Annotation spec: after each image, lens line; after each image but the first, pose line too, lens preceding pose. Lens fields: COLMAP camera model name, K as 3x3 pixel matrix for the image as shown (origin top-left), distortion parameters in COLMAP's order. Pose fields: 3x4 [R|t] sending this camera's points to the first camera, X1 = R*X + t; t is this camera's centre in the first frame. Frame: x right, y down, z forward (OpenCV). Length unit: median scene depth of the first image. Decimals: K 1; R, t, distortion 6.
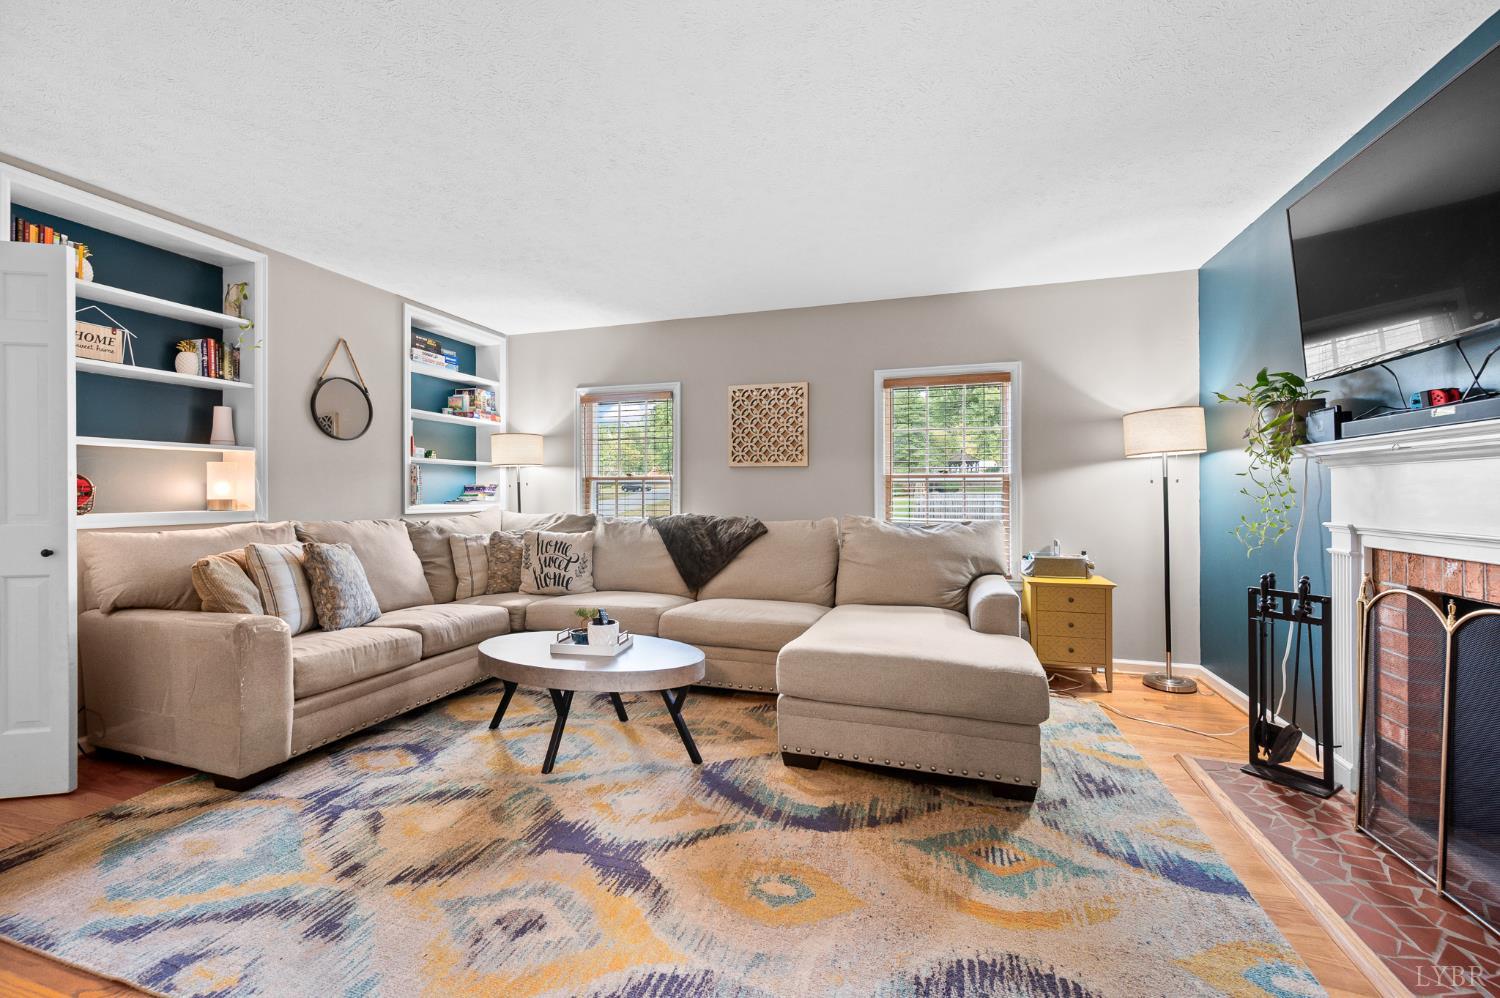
lens RADIAL K [[604.2, 0, 739.1], [0, 604.2, 488.7], [0, 0, 1]] dist [-0.000010, -0.000343]
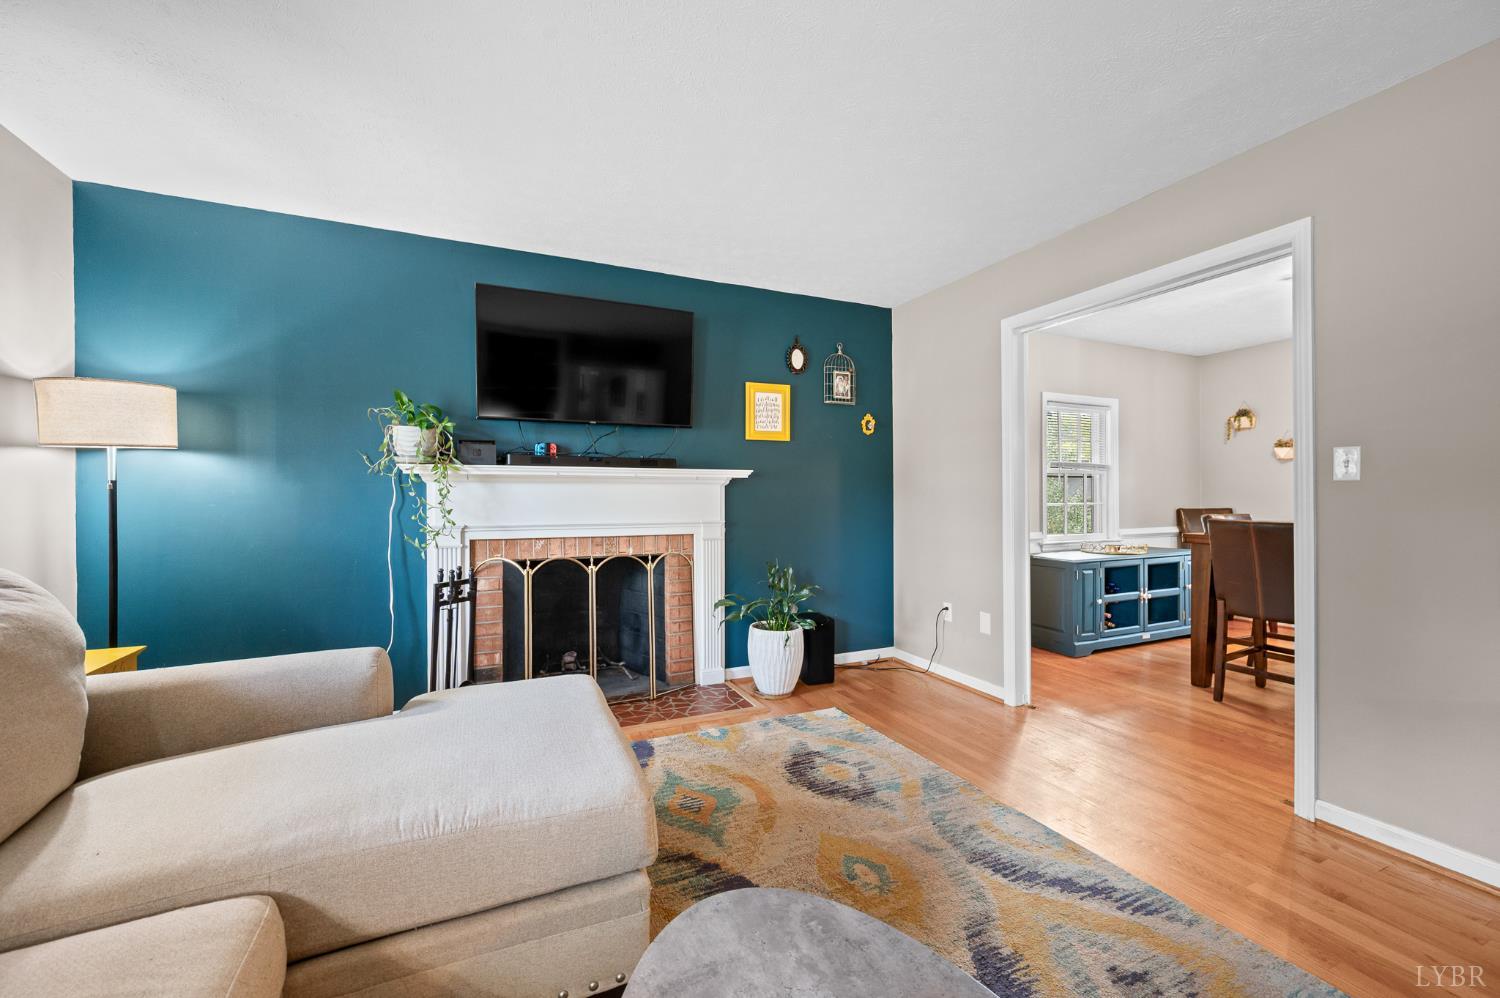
lens RADIAL K [[604.2, 0, 756.0], [0, 604.2, 501.2], [0, 0, 1]] dist [-0.000010, -0.000343]
pose [[-0.691211, -0.000796, 0.722652, -0.454719], [0.000030, 0.999999, 0.001130, 0.004824], [-0.722653, 0.000803, -0.691211, 1.498784]]
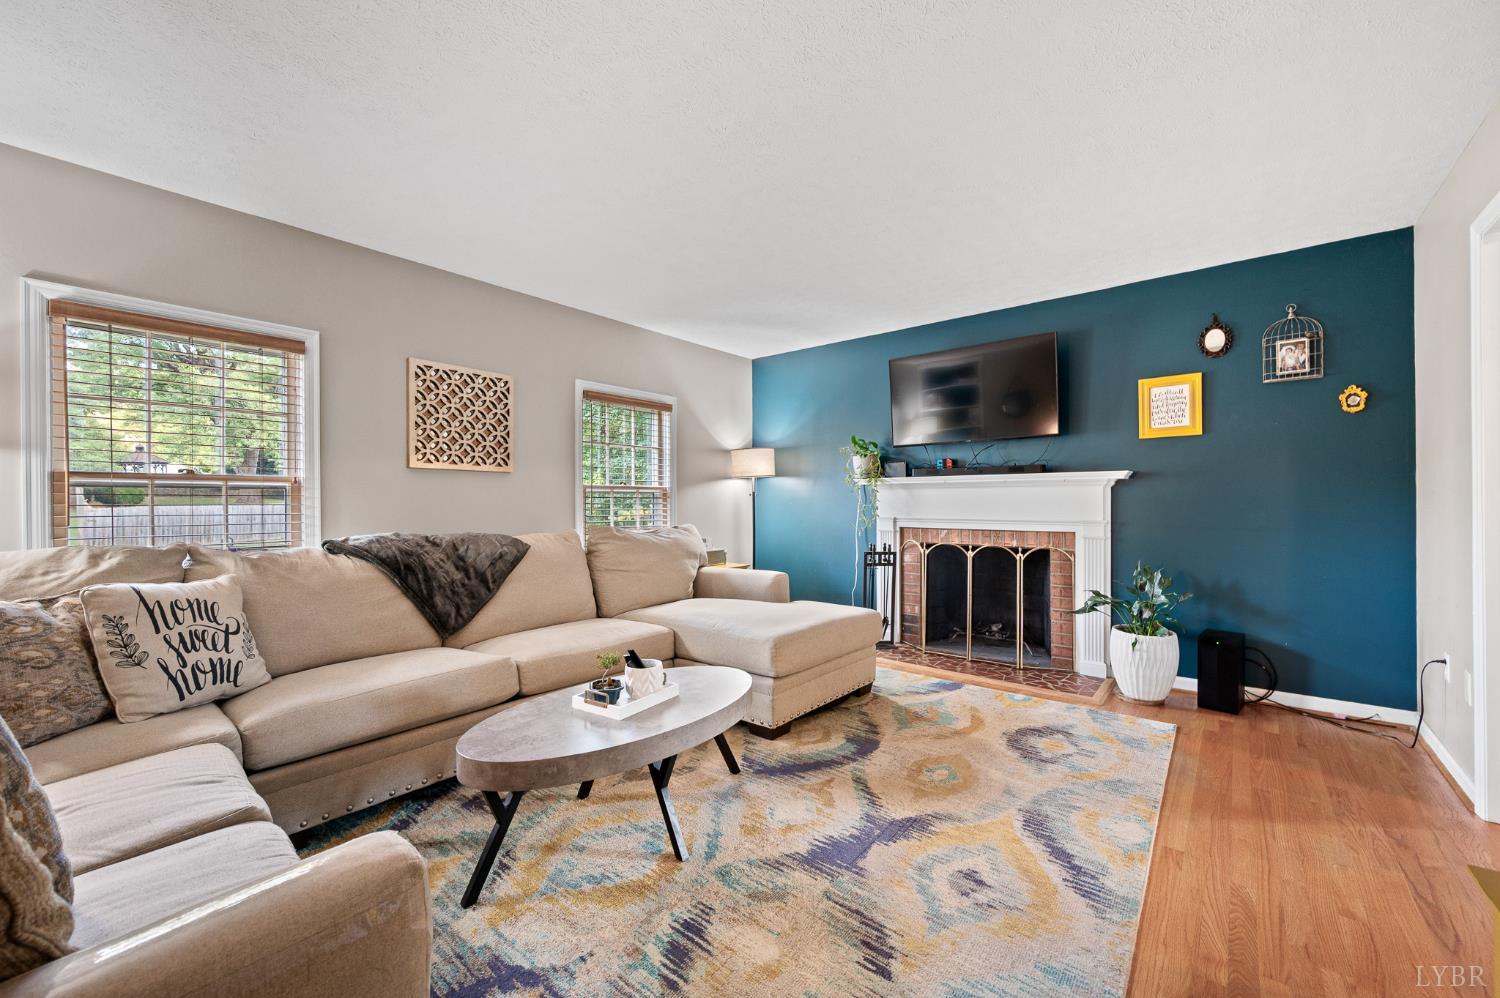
lens RADIAL K [[604.2, 0, 752.8], [0, 604.2, 504.2], [0, 0, 1]] dist [-0.000010, -0.000343]
pose [[0.354897, -0.002870, 0.934901, -1.154665], [-0.002193, 0.999990, 0.003902, 0.009140], [-0.934903, -0.003435, 0.354887, 0.727213]]
